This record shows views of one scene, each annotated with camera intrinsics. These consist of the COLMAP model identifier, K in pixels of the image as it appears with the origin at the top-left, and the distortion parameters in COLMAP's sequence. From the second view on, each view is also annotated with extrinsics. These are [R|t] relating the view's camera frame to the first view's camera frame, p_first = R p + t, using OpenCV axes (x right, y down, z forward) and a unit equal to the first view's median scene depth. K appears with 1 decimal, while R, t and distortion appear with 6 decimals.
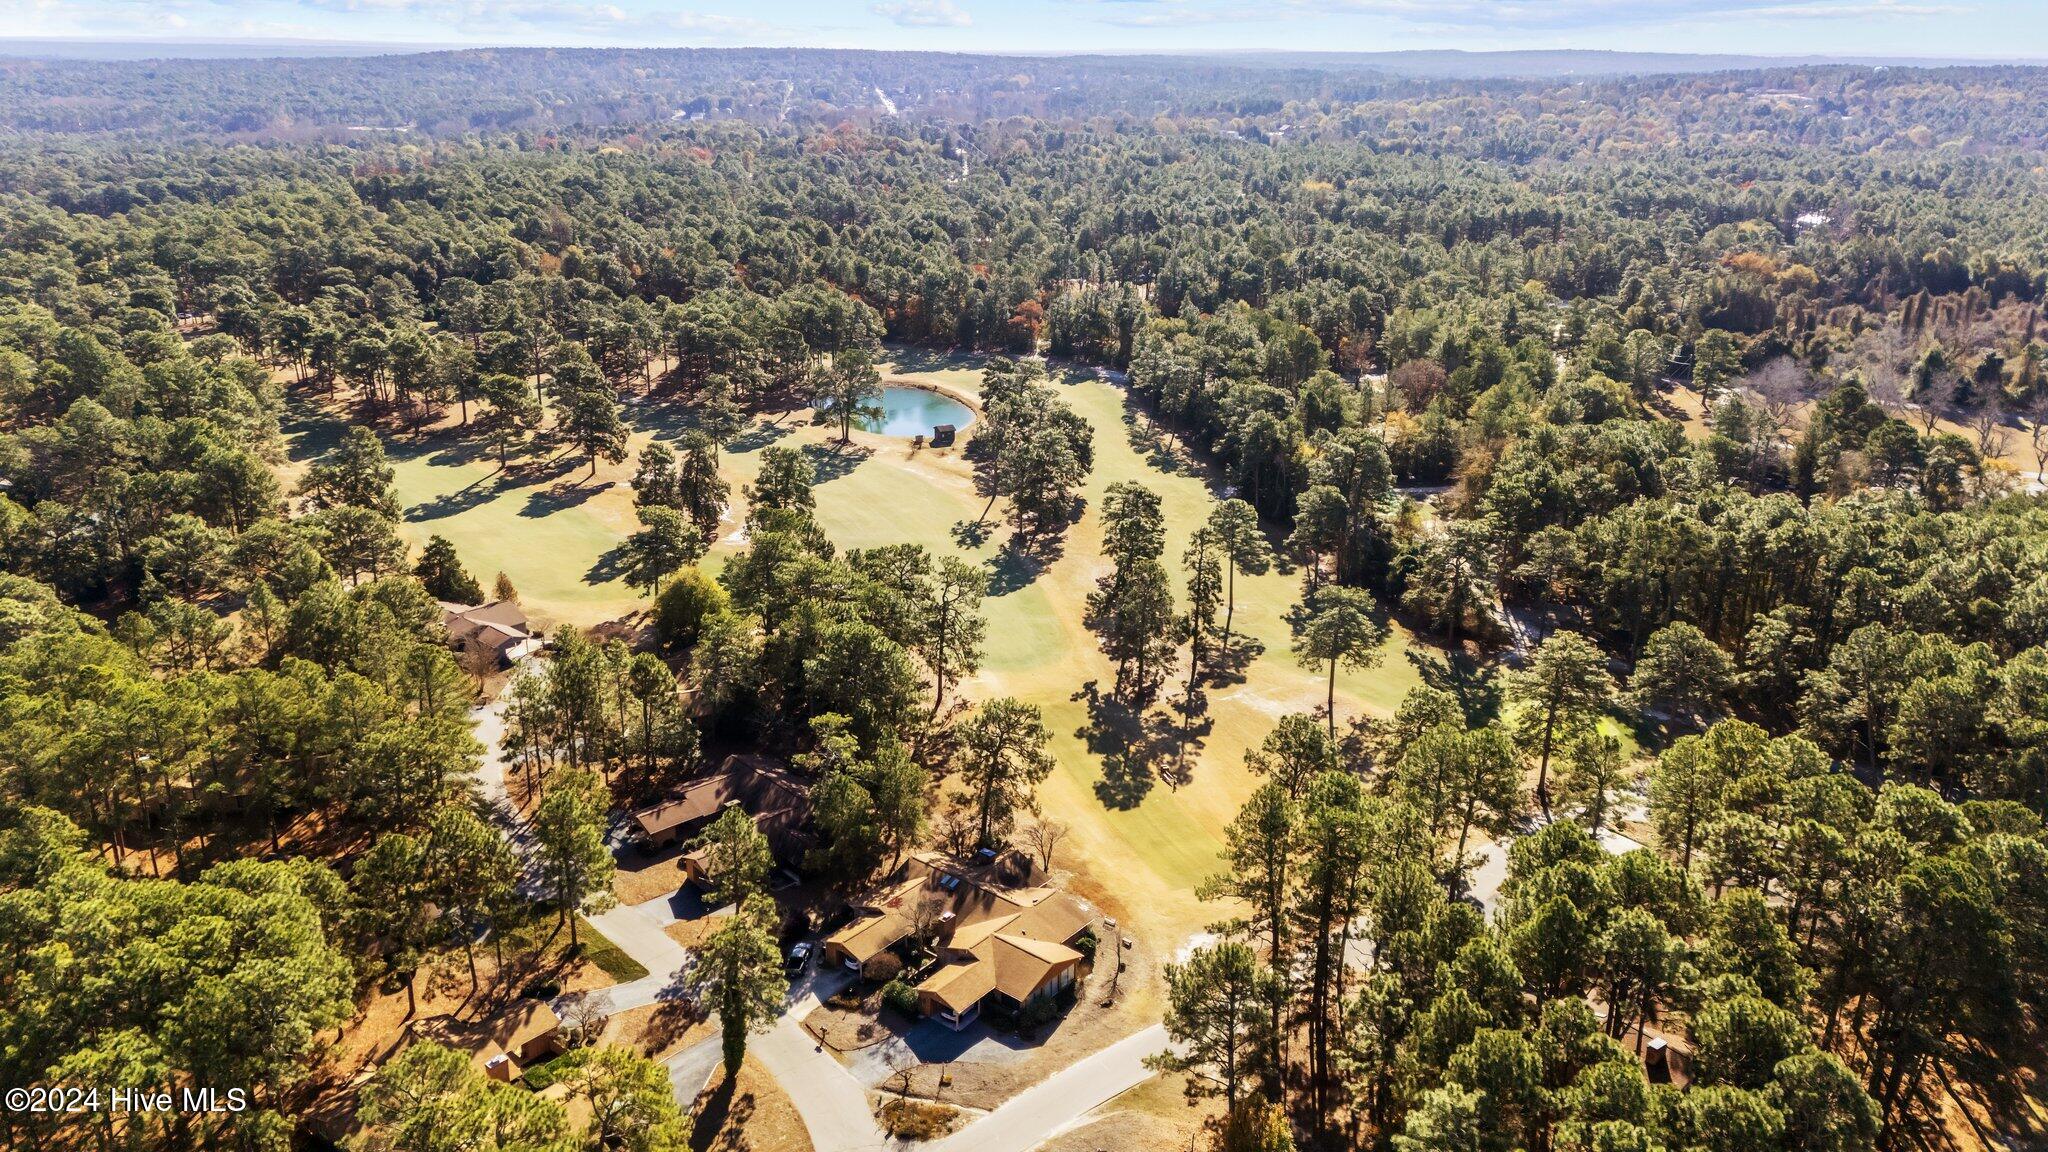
lens RADIAL K [[1482.2, 0, 1017.2], [0, 1482.2, 589.5], [0, 0, 1]] dist [0.116865, -0.135101]
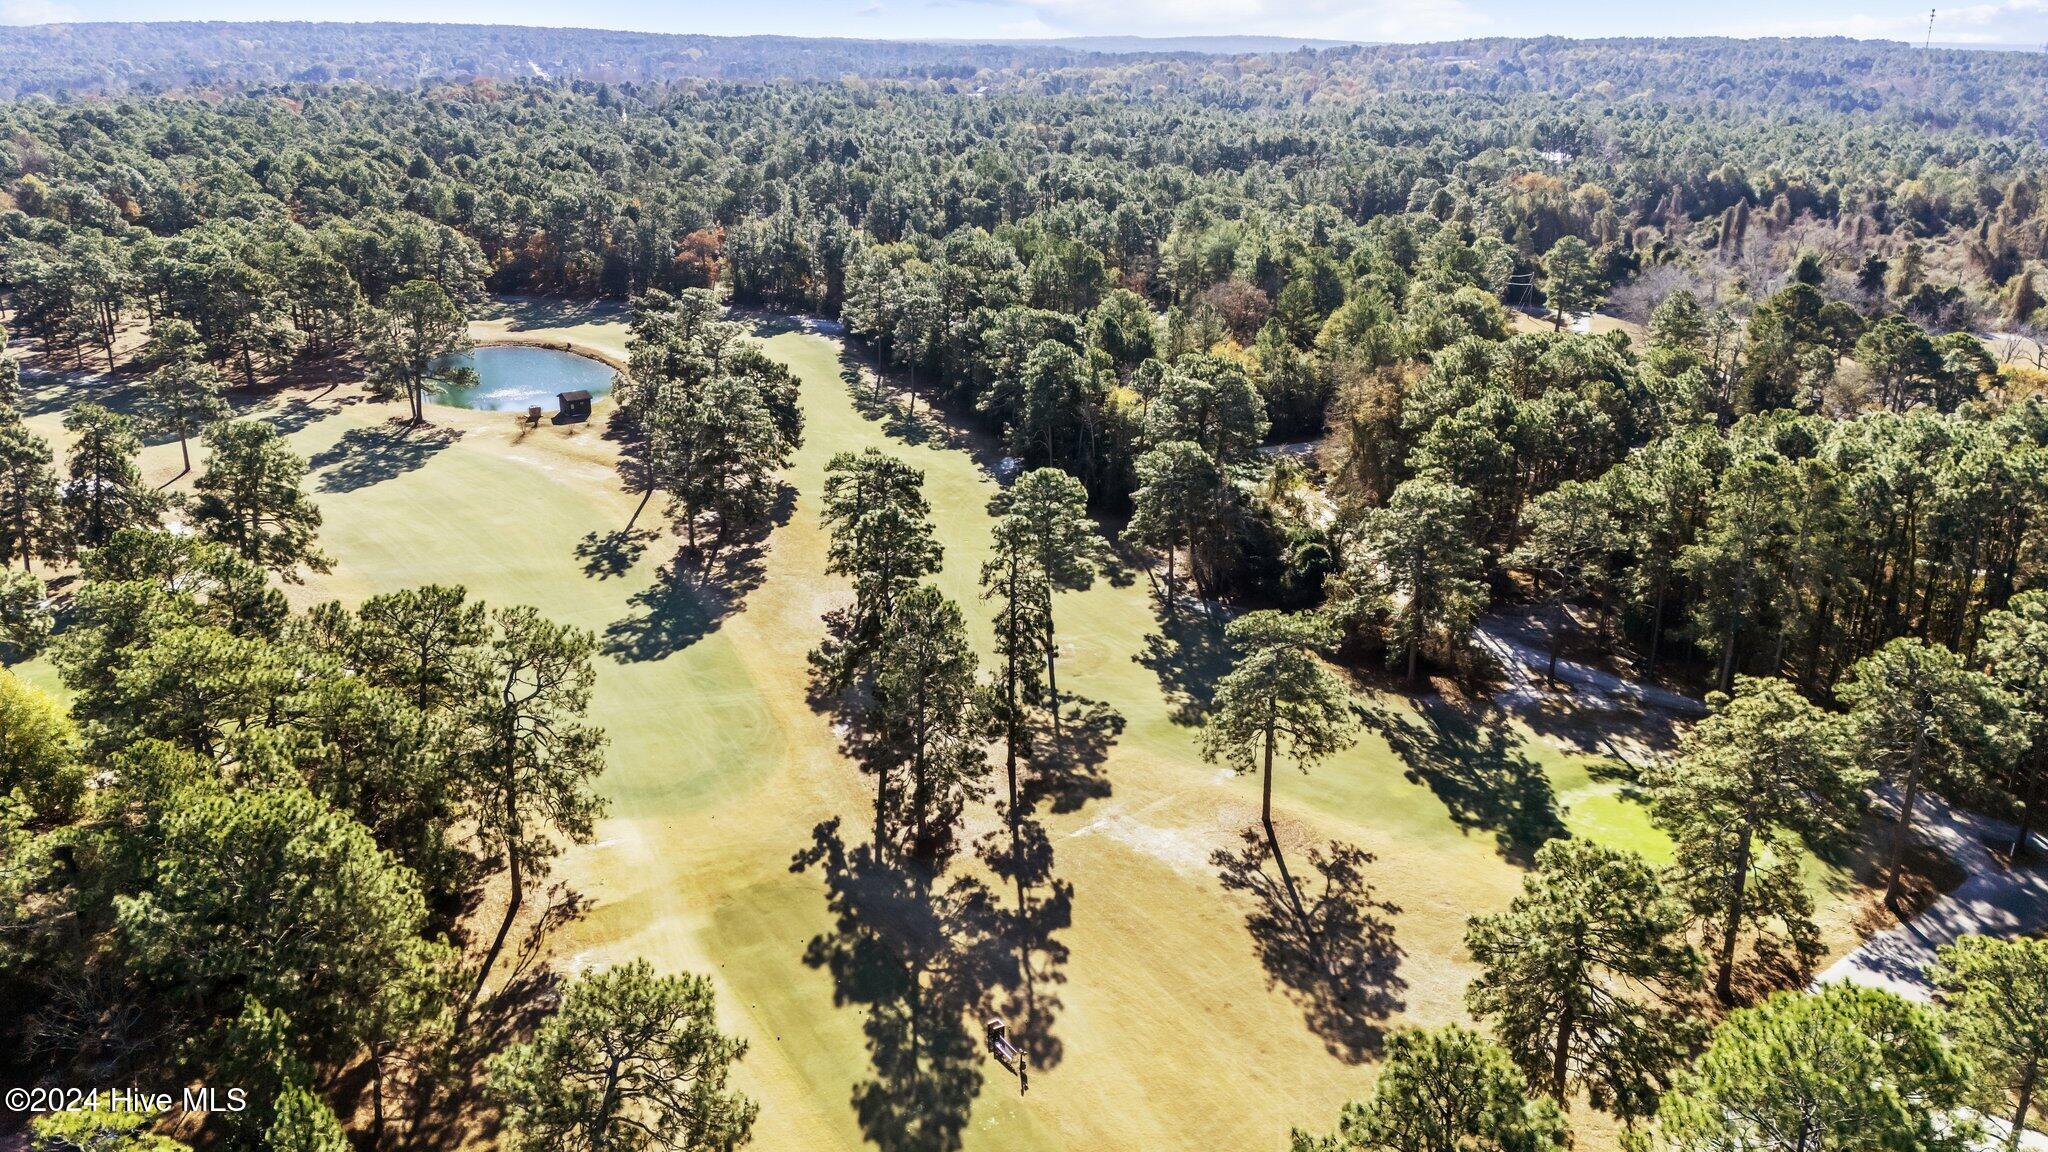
lens RADIAL K [[1482.2, 0, 1017.2], [0, 1482.2, 589.5], [0, 0, 1]] dist [0.116865, -0.135101]
pose [[0.979928, -0.069138, 0.186977, 0.017018], [0.068979, 0.997591, 0.007365, -0.014908], [-0.187036, 0.005680, 0.982337, 0.354082]]
